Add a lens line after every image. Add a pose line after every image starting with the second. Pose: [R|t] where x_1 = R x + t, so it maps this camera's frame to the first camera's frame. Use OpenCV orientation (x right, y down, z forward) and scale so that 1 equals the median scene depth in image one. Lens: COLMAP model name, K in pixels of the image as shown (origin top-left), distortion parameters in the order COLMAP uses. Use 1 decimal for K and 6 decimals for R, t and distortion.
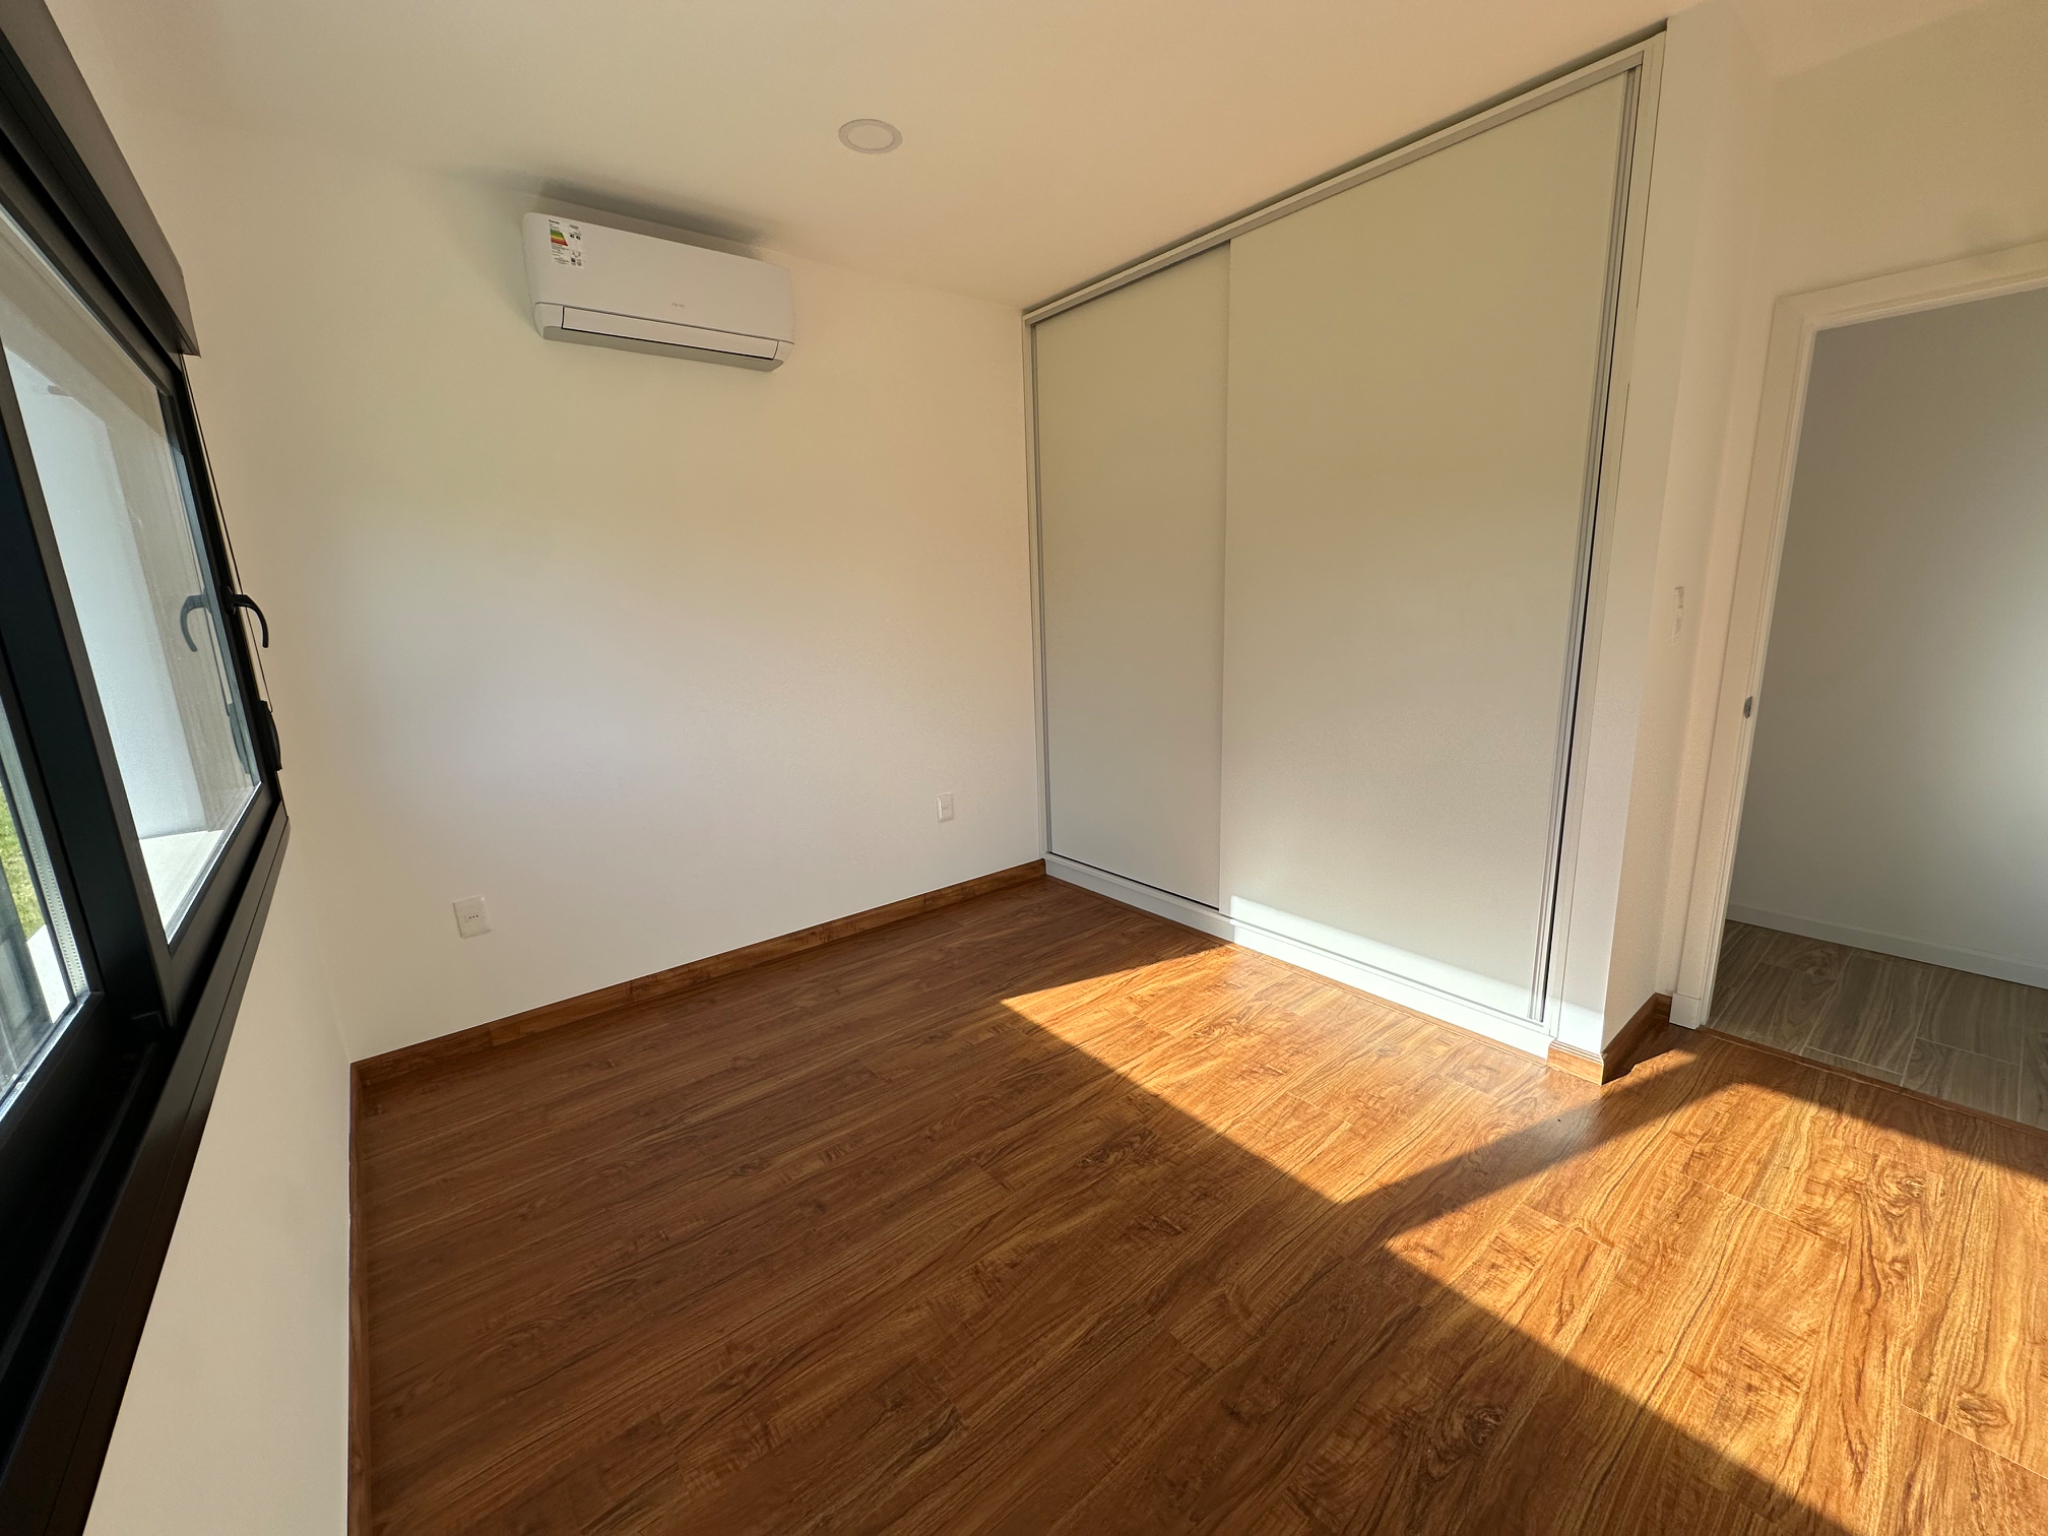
lens RADIAL K [[827.1, 0, 1023.7], [0, 827.1, 762.1], [0, 0, 1]] dist [-0.003784, 0.000245]
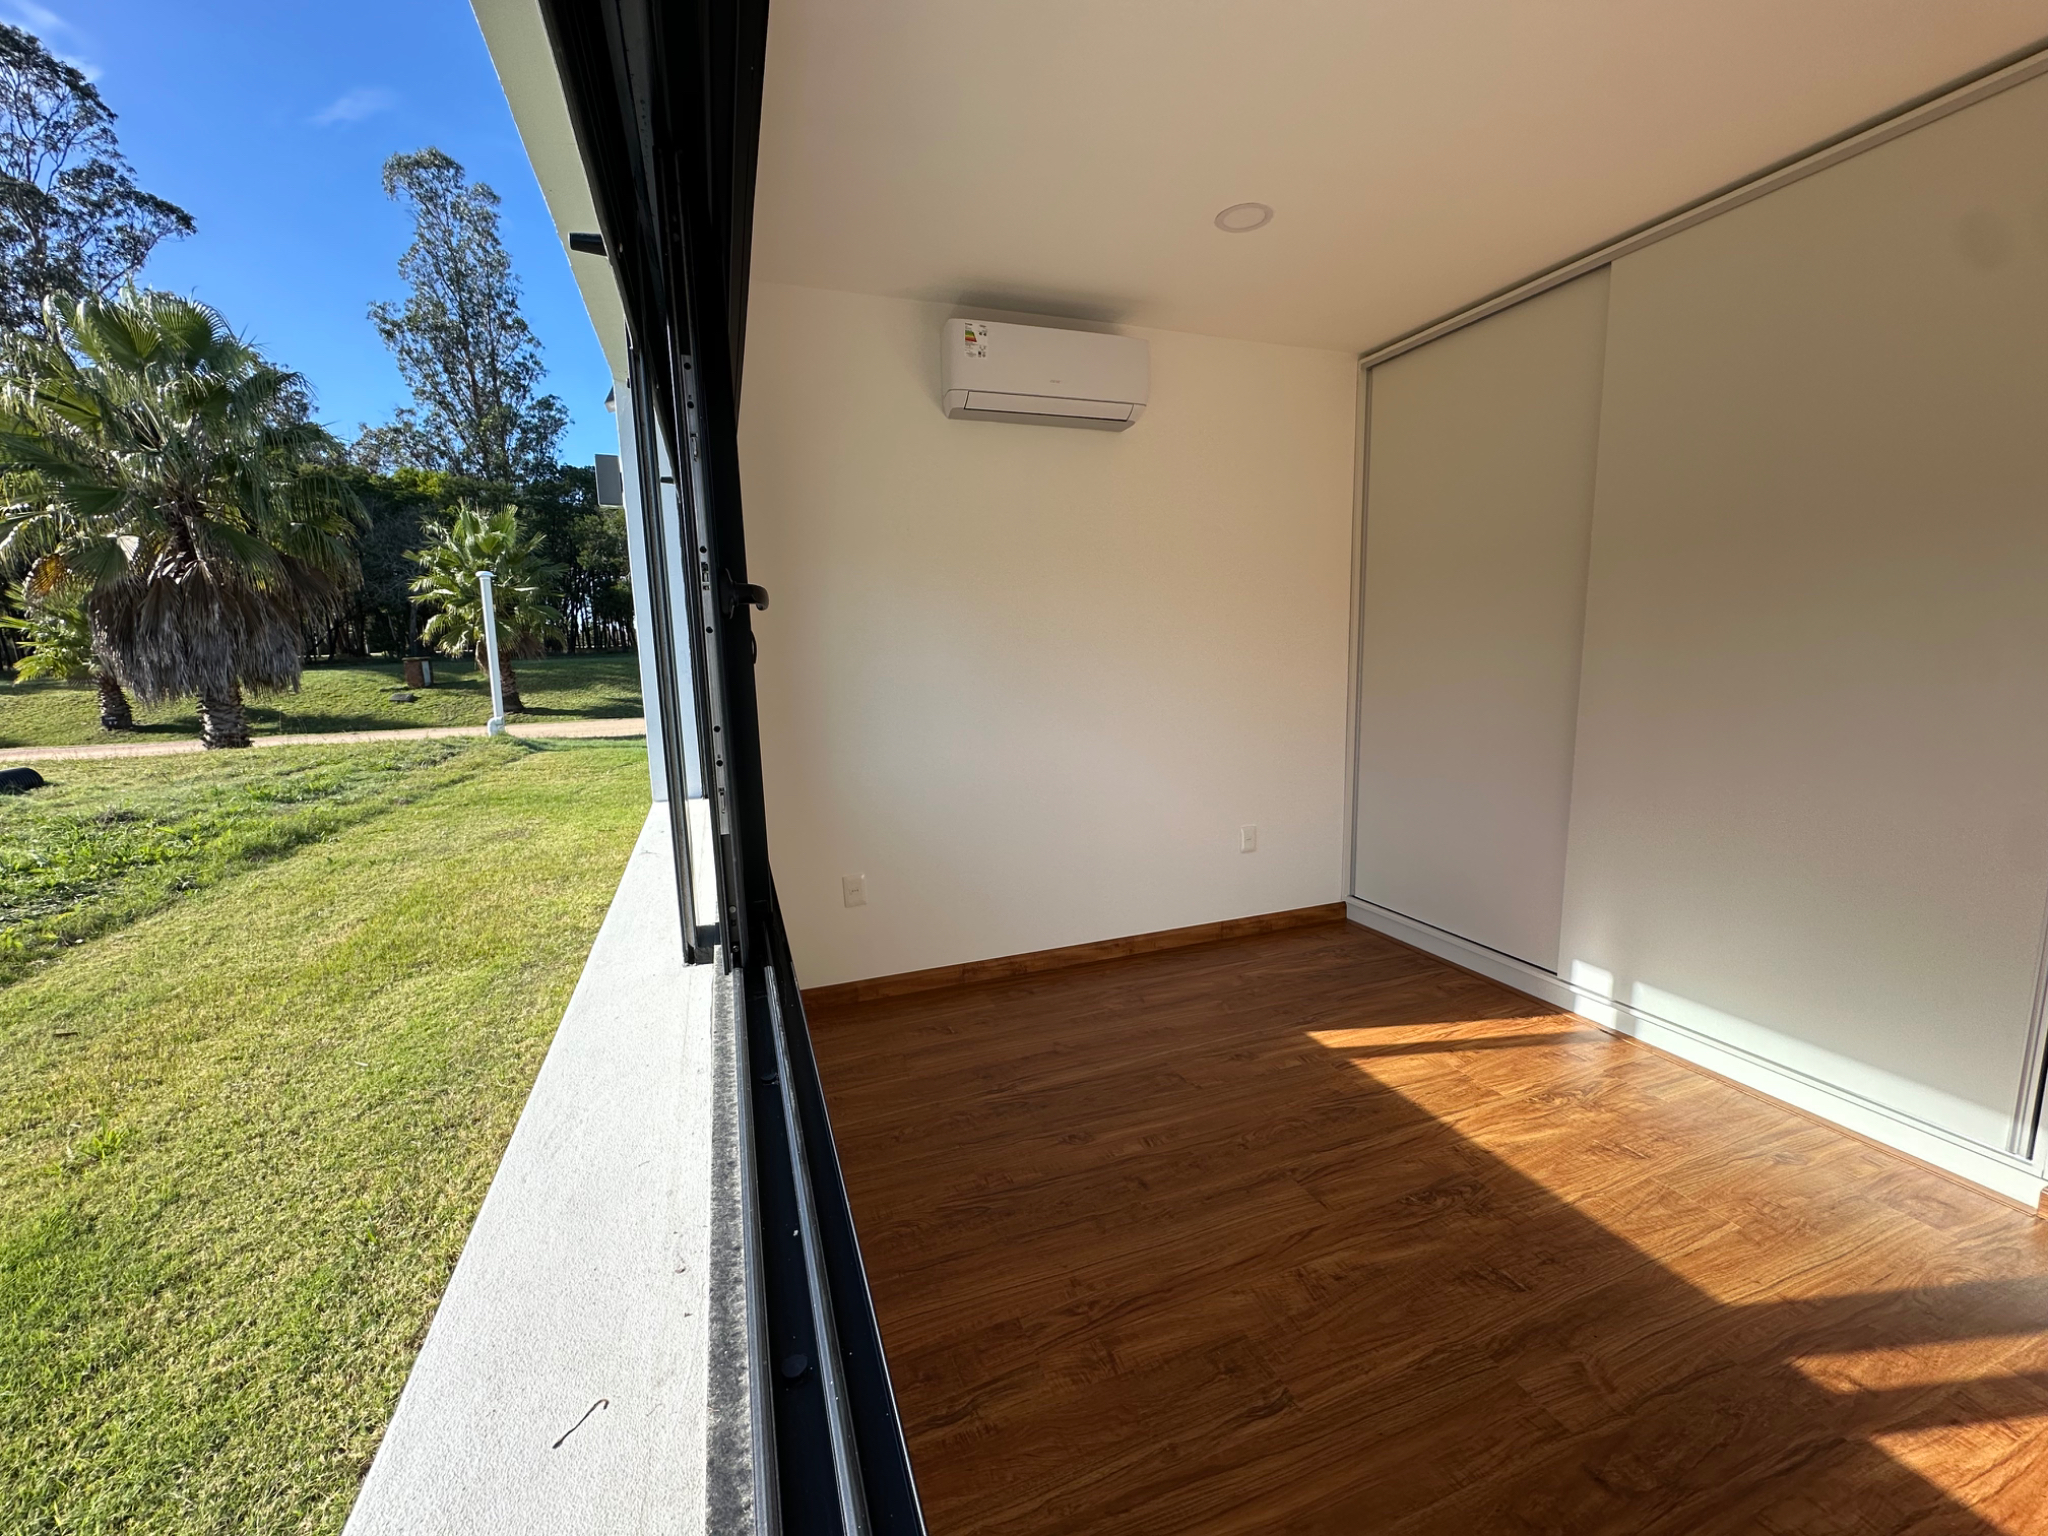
lens RADIAL K [[827.1, 0, 1010.7], [0, 827.1, 765.0], [0, 0, 1]] dist [-0.003784, 0.000245]
pose [[0.946253, 0.056015, -0.318541, -0.086554], [-0.071904, 0.996675, -0.038333, 0.039384], [0.315334, 0.059177, 0.947134, -0.103679]]
